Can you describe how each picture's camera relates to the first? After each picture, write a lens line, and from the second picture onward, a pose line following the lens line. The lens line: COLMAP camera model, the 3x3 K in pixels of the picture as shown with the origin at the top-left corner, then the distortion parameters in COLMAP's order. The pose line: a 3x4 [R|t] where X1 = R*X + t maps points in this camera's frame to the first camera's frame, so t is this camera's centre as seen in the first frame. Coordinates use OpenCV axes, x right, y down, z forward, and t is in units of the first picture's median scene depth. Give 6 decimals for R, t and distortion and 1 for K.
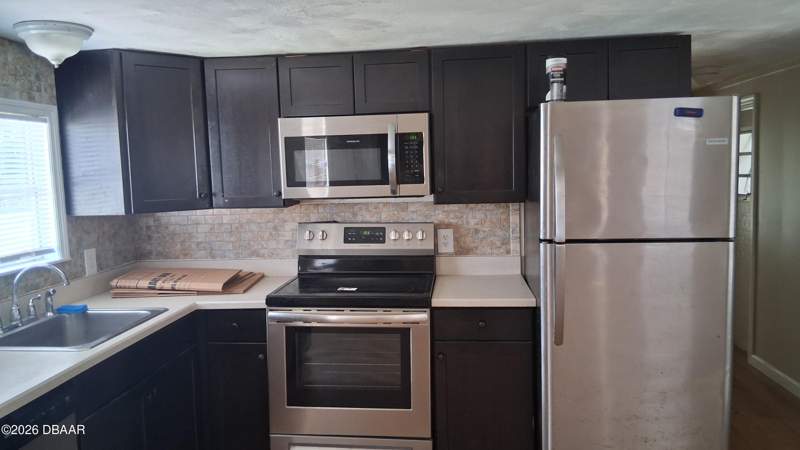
lens RADIAL K [[606.6, 0, 400.0], [0, 606.6, 225.0], [0, 0, 1]] dist [0.126194, -0.242792]
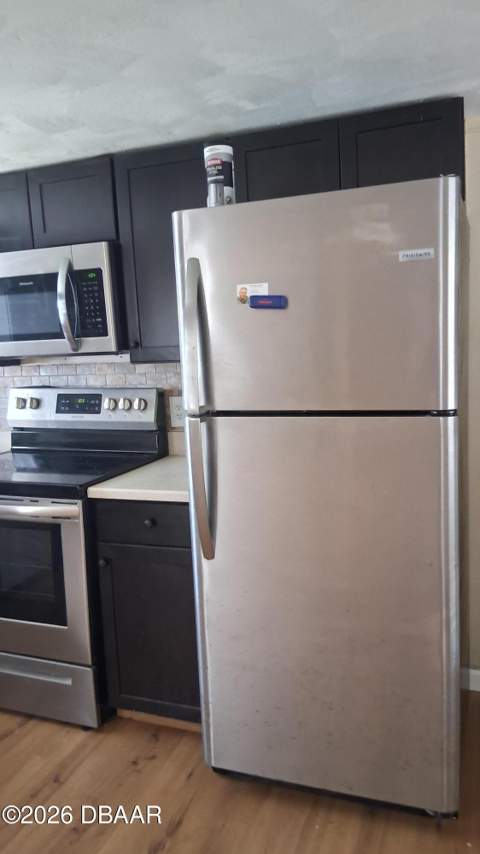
lens RADIAL K [[647.5, 0, 240.0], [0, 647.5, 427.0], [0, 0, 1]] dist [0.126194, -0.242792]
pose [[0.964777, 0.016210, -0.262569, 0.407364], [-0.002800, 0.998676, 0.051368, 0.002974], [0.263054, -0.048823, 0.963545, 0.242102]]
